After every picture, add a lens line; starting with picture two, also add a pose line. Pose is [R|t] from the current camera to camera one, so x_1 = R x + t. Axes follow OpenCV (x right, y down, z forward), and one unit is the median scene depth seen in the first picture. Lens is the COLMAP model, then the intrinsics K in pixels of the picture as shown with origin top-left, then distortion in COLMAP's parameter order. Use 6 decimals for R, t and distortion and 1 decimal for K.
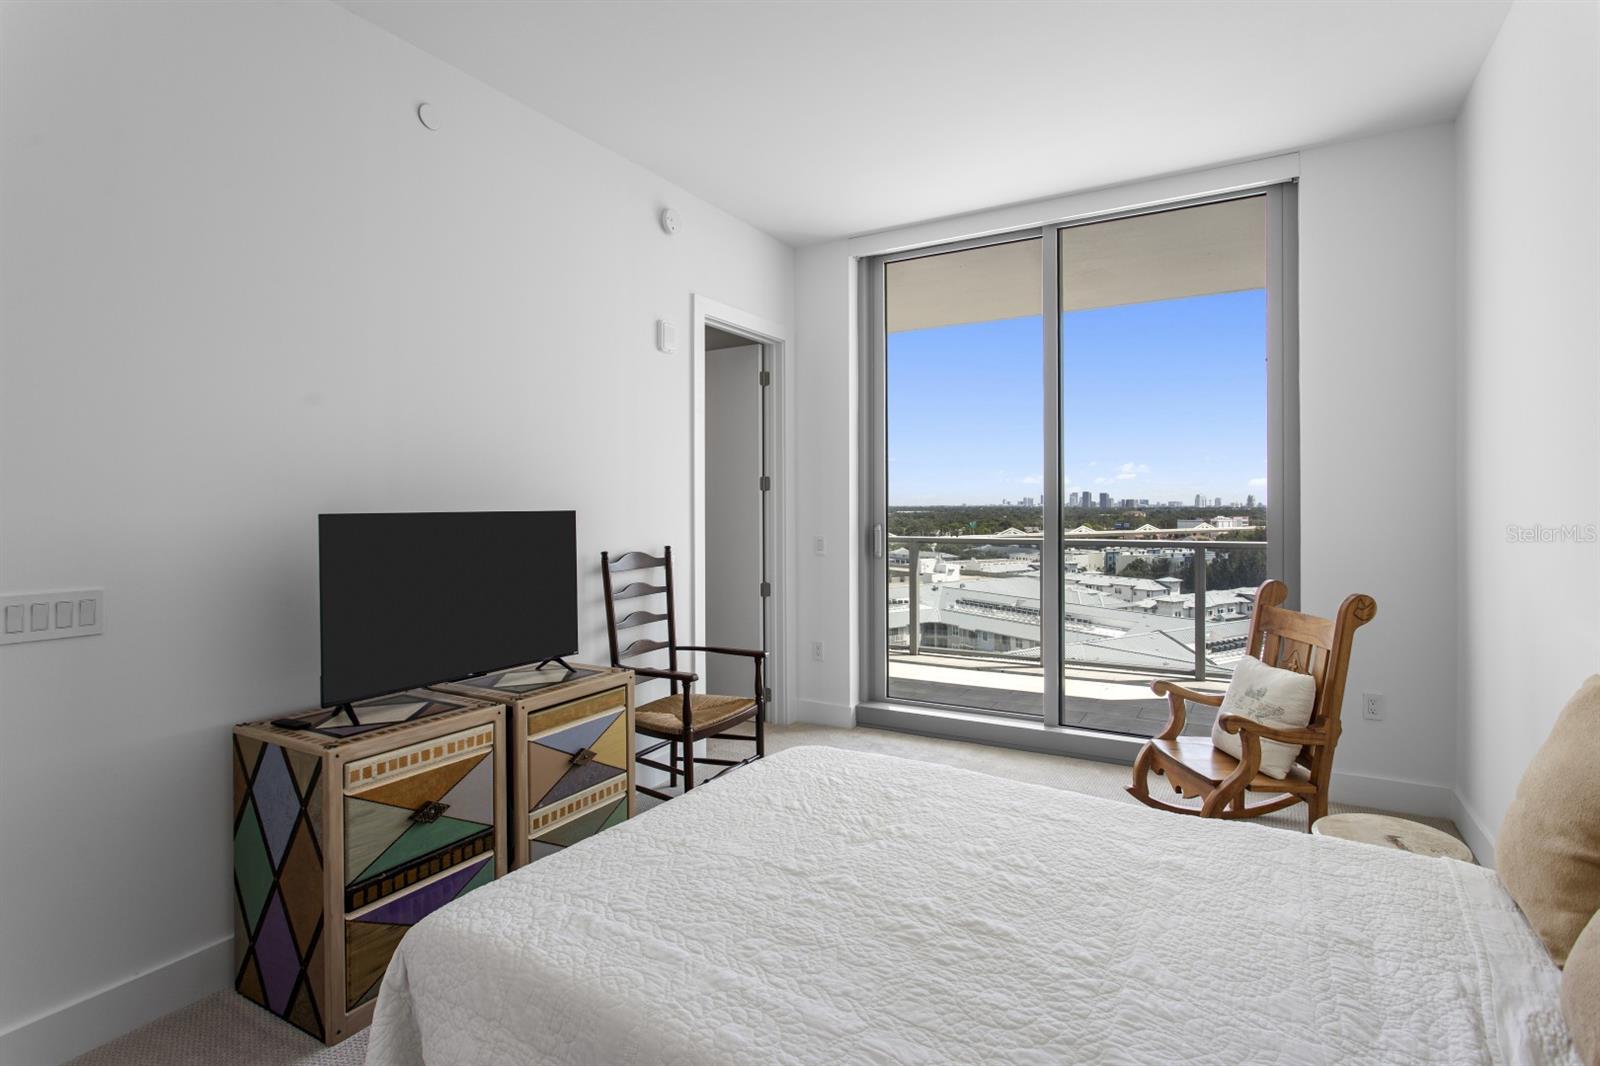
lens RADIAL K [[795.4, 0, 807.5], [0, 795.4, 522.0], [0, 0, 1]] dist [-0.002512, -0.000300]
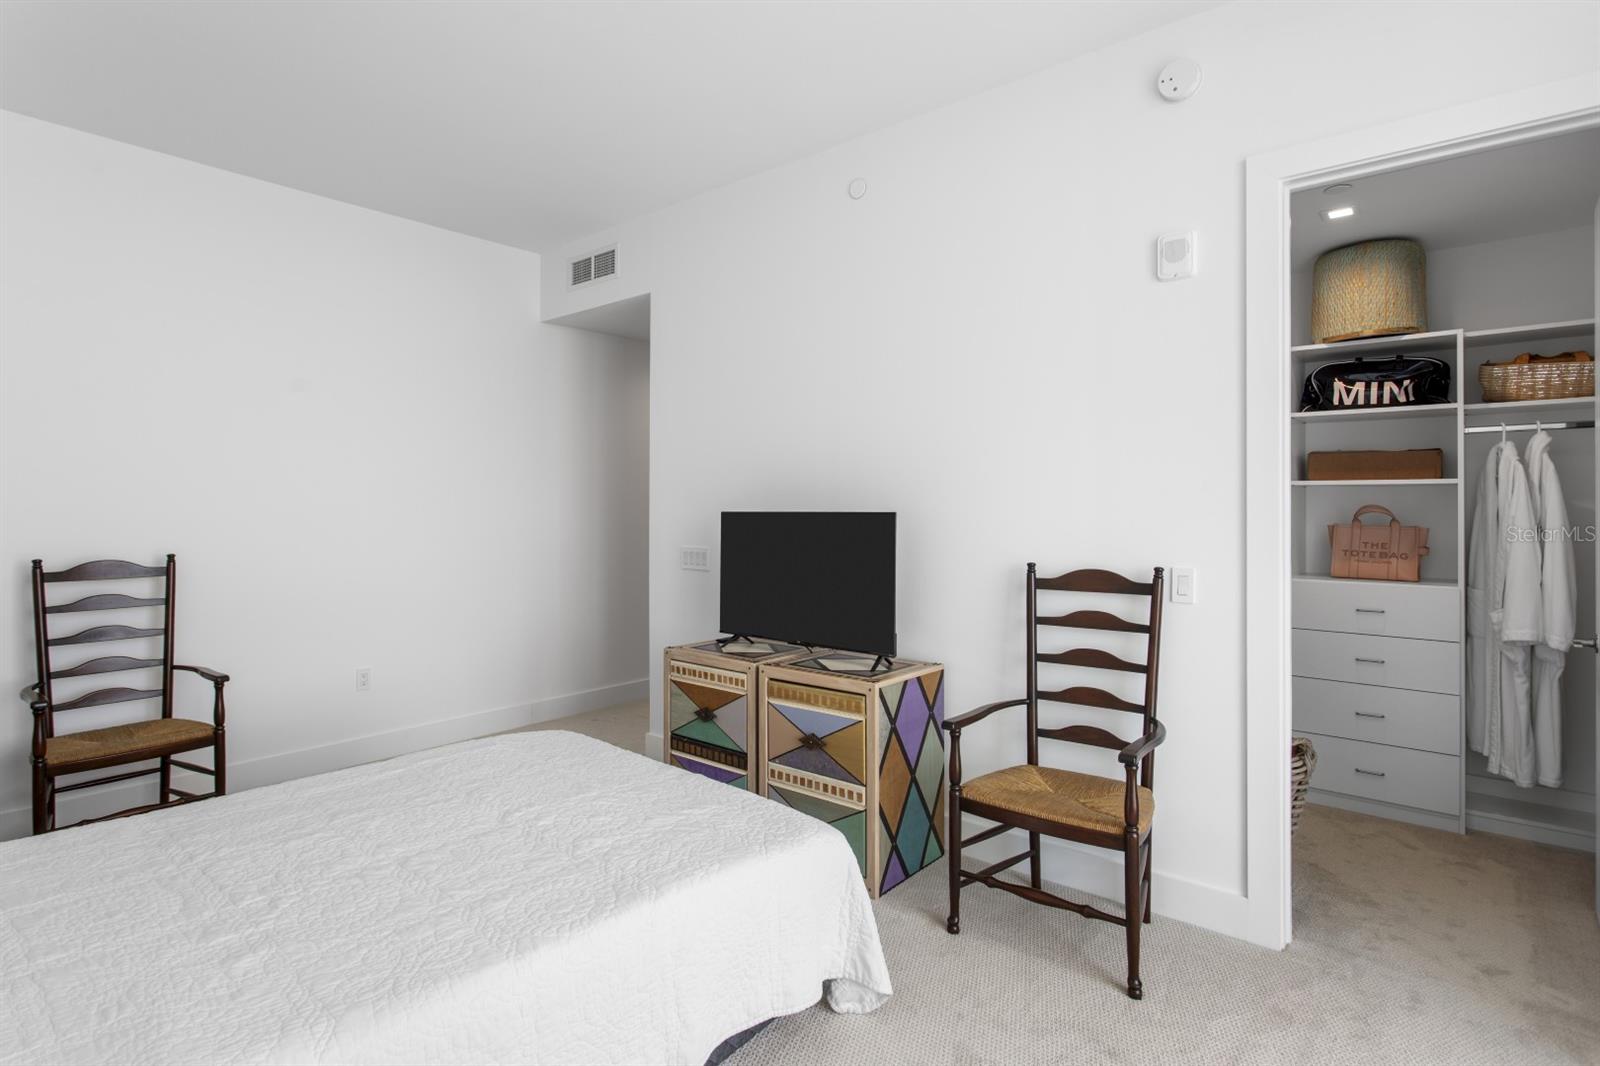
lens RADIAL K [[795.4, 0, 800.4], [0, 795.4, 519.8], [0, 0, 1]] dist [-0.002512, -0.000300]
pose [[-0.167133, 0.017008, -0.985788, 0.805609], [-0.022130, 0.999535, 0.020997, -0.026876], [0.985686, 0.025325, -0.166679, 1.203332]]
